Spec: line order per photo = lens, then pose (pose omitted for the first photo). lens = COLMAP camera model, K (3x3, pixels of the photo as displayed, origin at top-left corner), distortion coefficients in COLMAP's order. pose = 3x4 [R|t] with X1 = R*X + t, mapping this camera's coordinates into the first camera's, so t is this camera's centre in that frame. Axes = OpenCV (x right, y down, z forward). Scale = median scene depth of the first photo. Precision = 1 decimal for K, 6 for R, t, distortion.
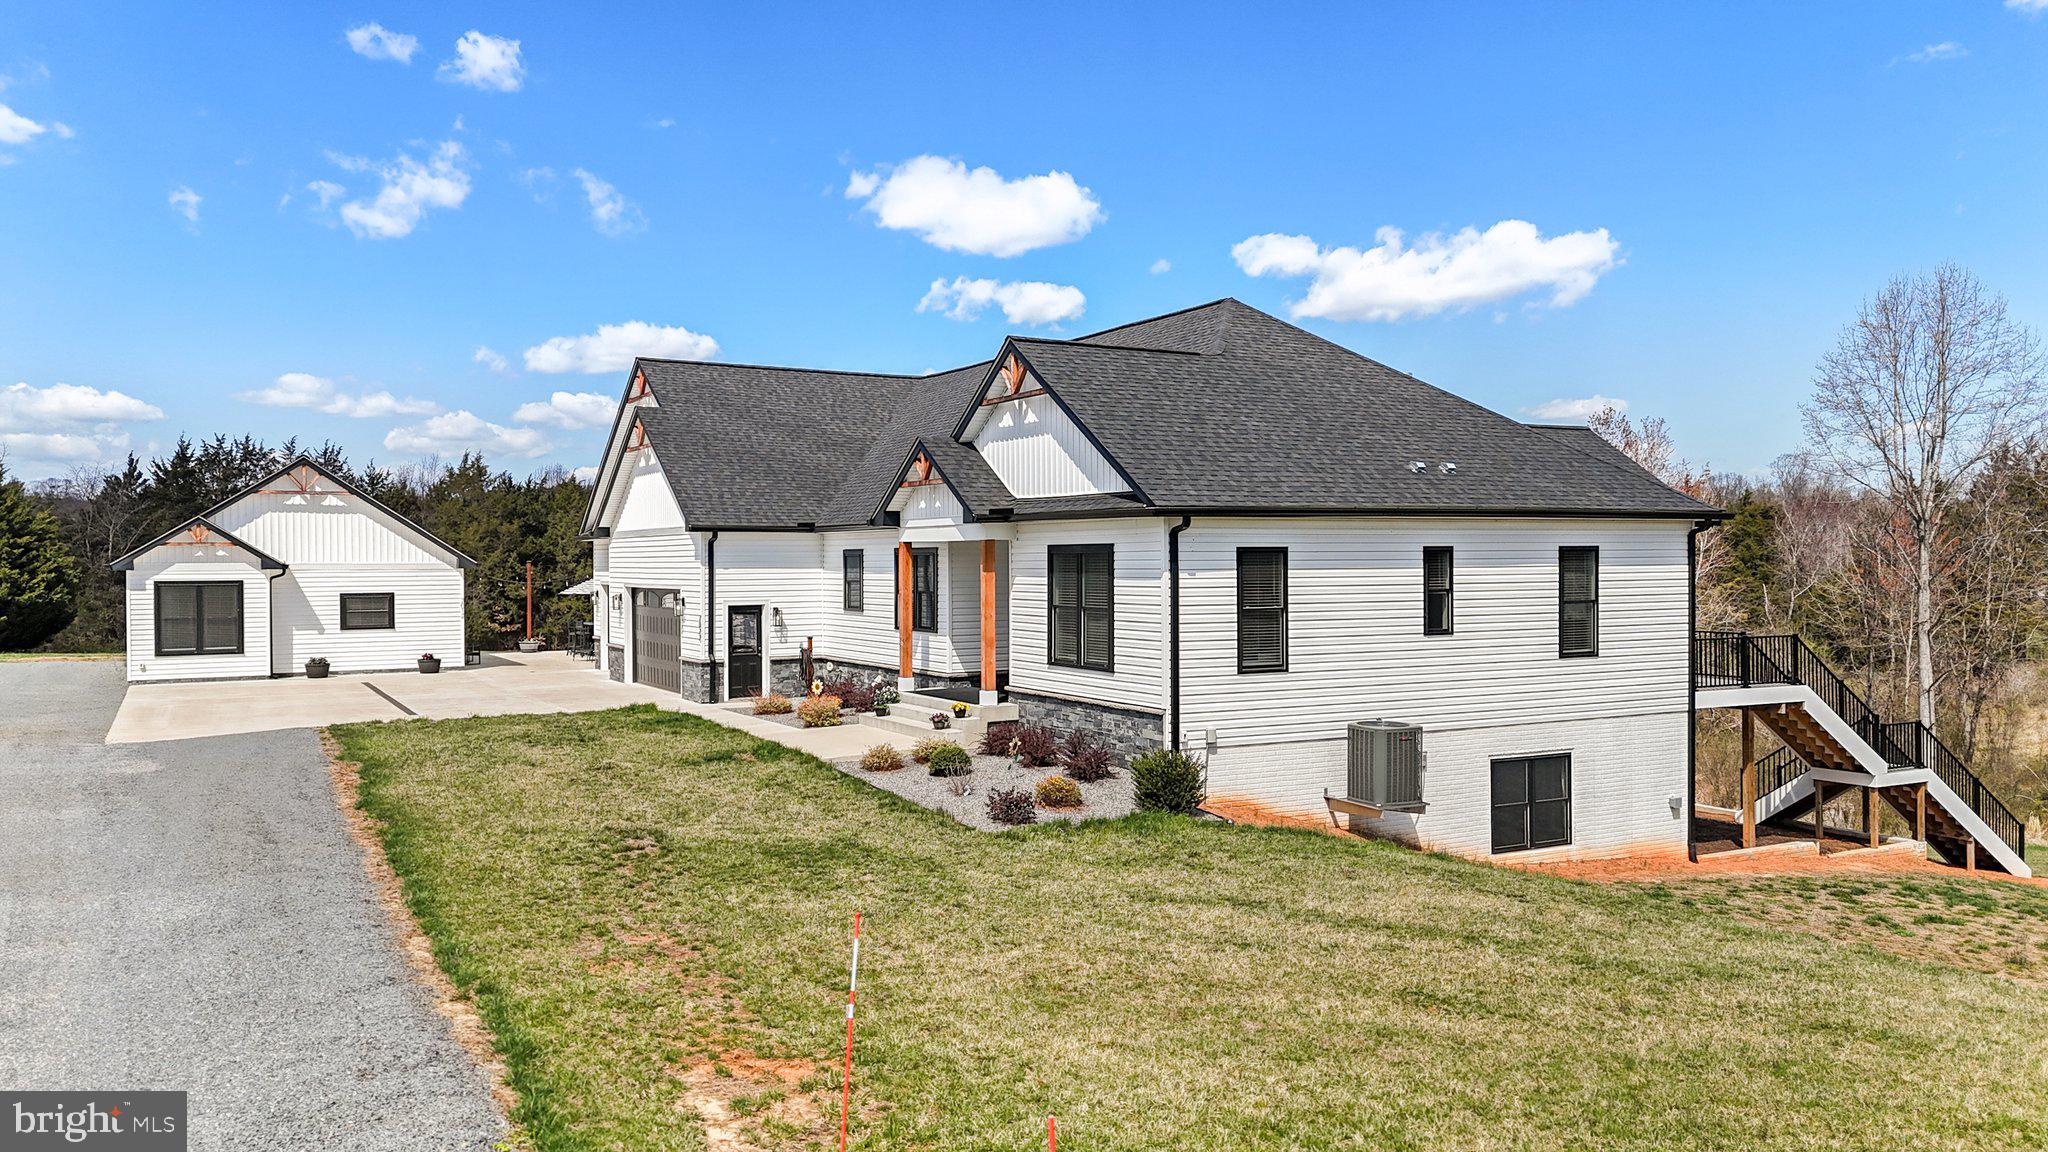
lens RADIAL K [[1517.7, 0, 1019.1], [0, 1517.7, 581.1], [0, 0, 1]] dist [0.086995, -0.085192]
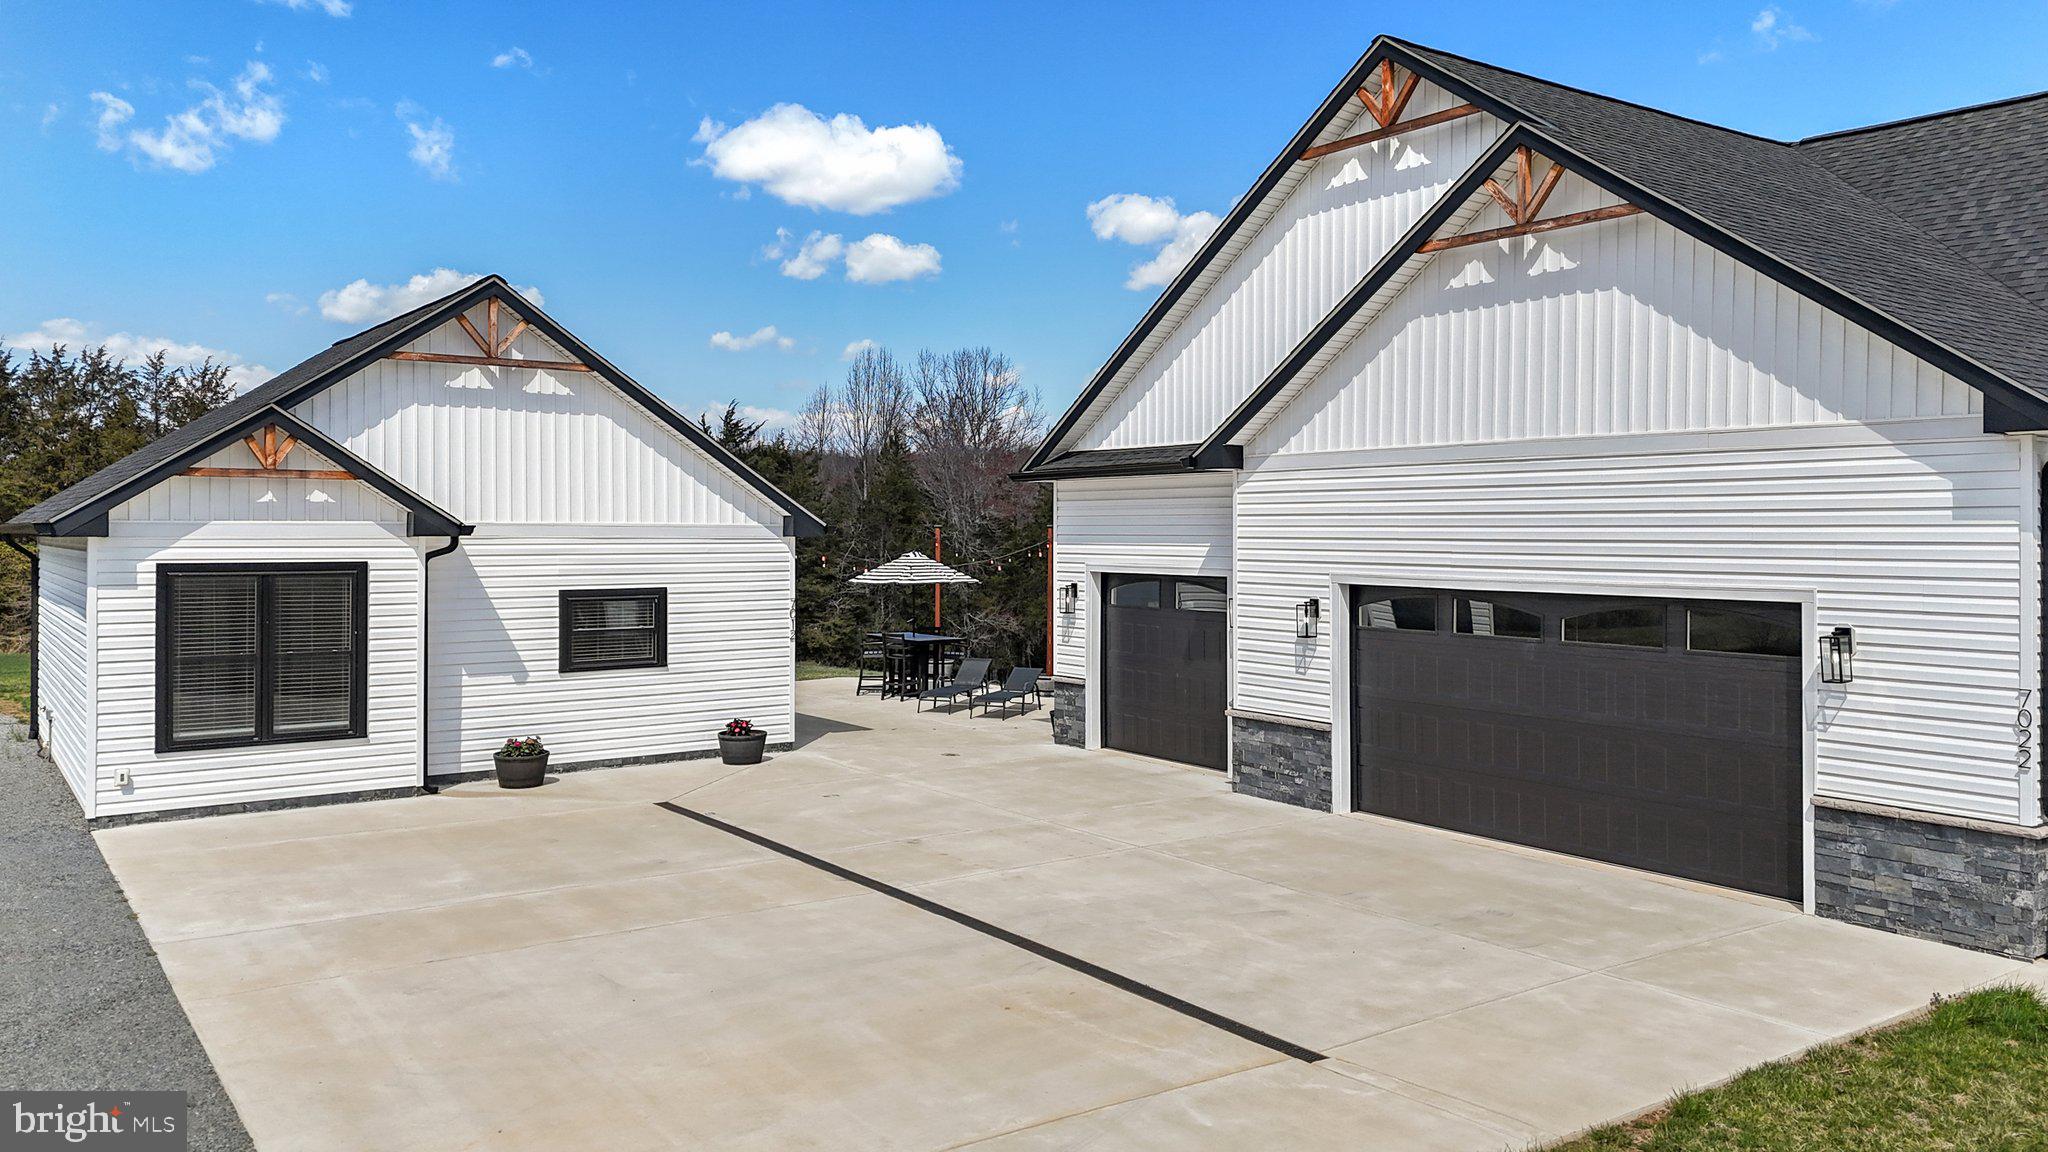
lens RADIAL K [[1535.4, 0, 1024.7], [0, 1535.4, 536.1], [0, 0, 1]] dist [0.085553, -0.065071]
pose [[0.993993, 0.006539, 0.109249, -0.363237], [-0.005762, 0.999956, -0.007427, -0.005237], [-0.109293, 0.006753, 0.993987, 0.547074]]
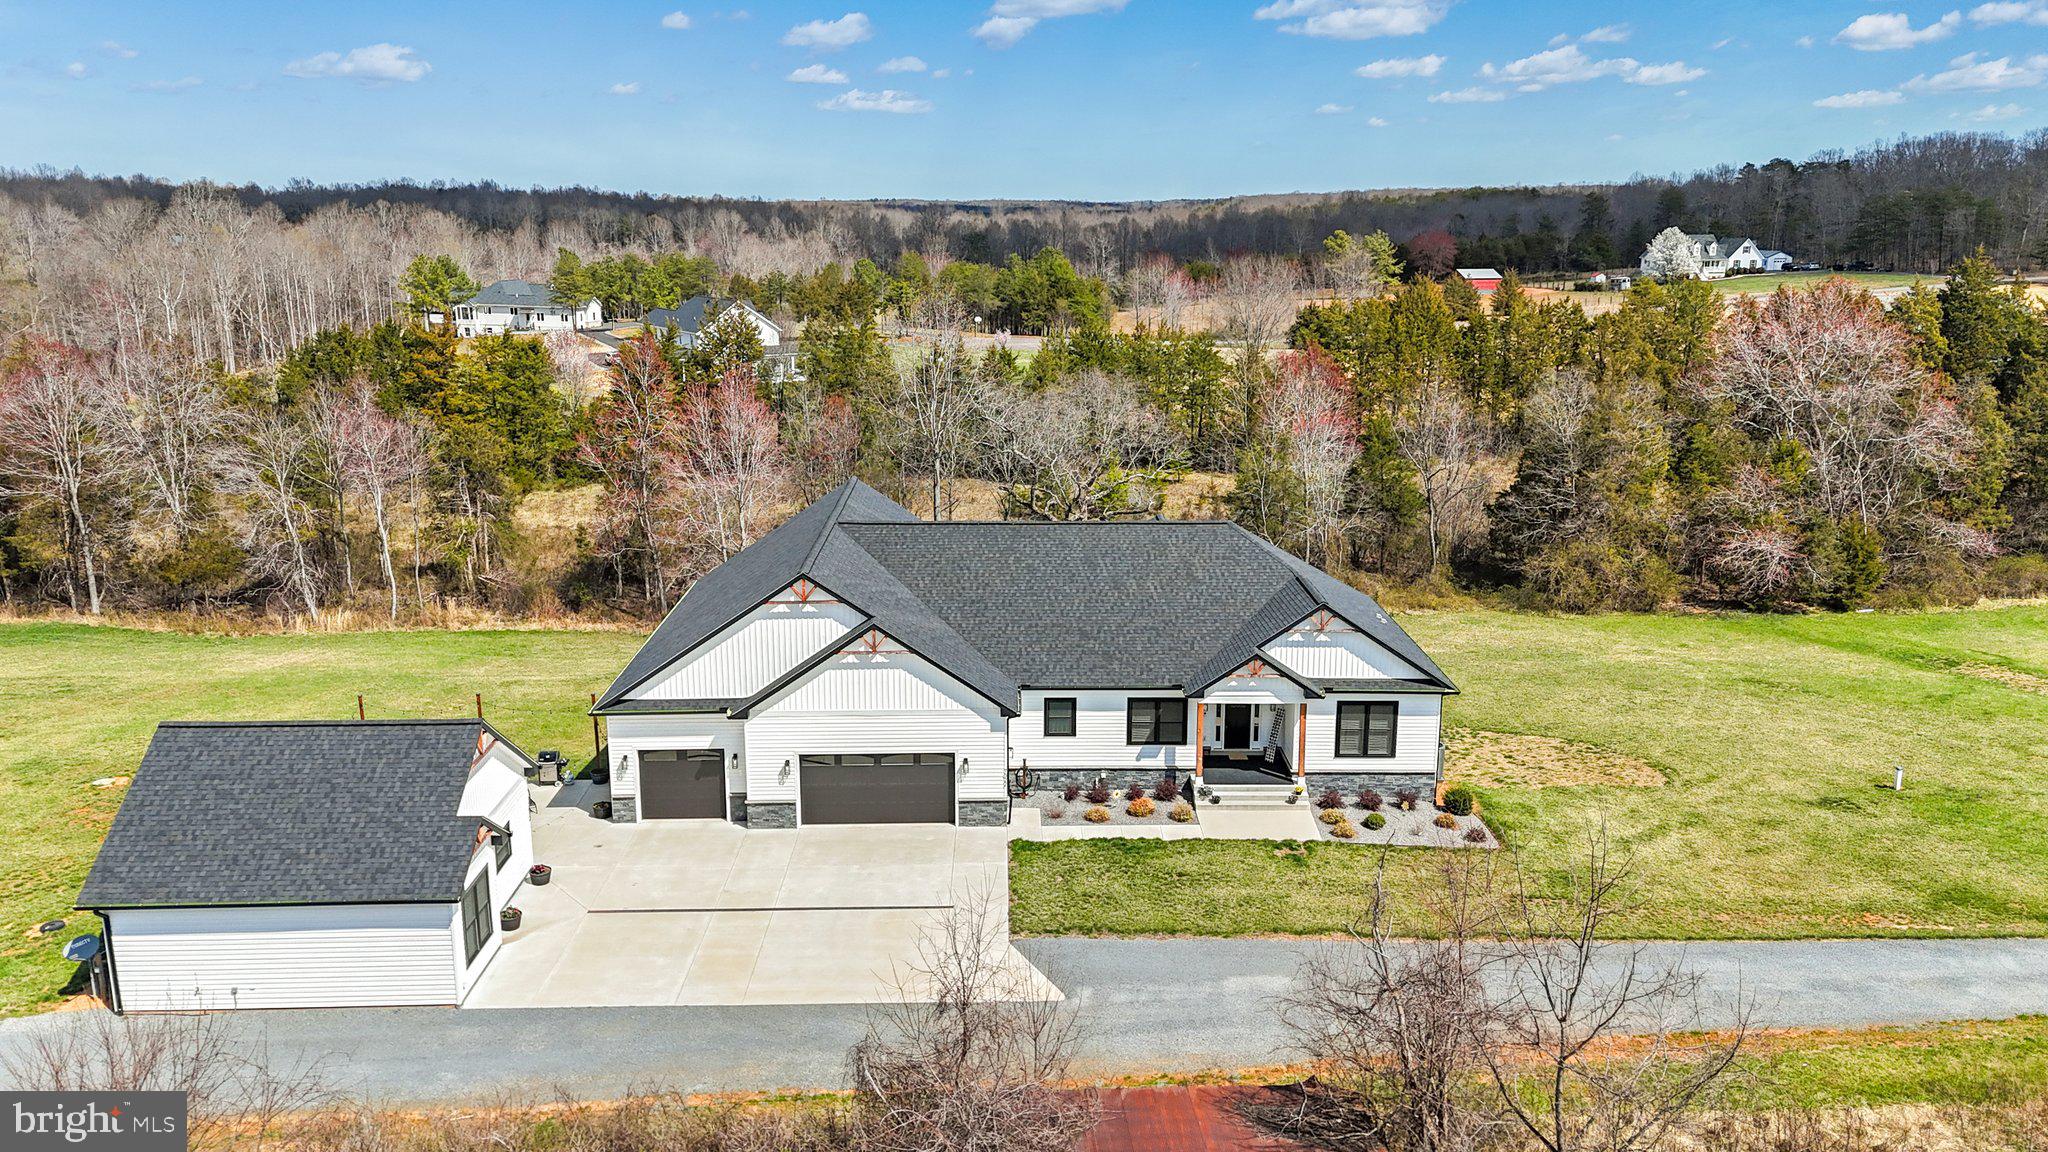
lens RADIAL K [[1517.7, 0, 1019.1], [0, 1517.7, 581.1], [0, 0, 1]] dist [0.086995, -0.085192]
pose [[0.465513, -0.194476, 0.863410, -1.118785], [0.008944, 0.976543, 0.215136, -0.365039], [-0.884996, -0.092427, 0.456333, 0.274540]]
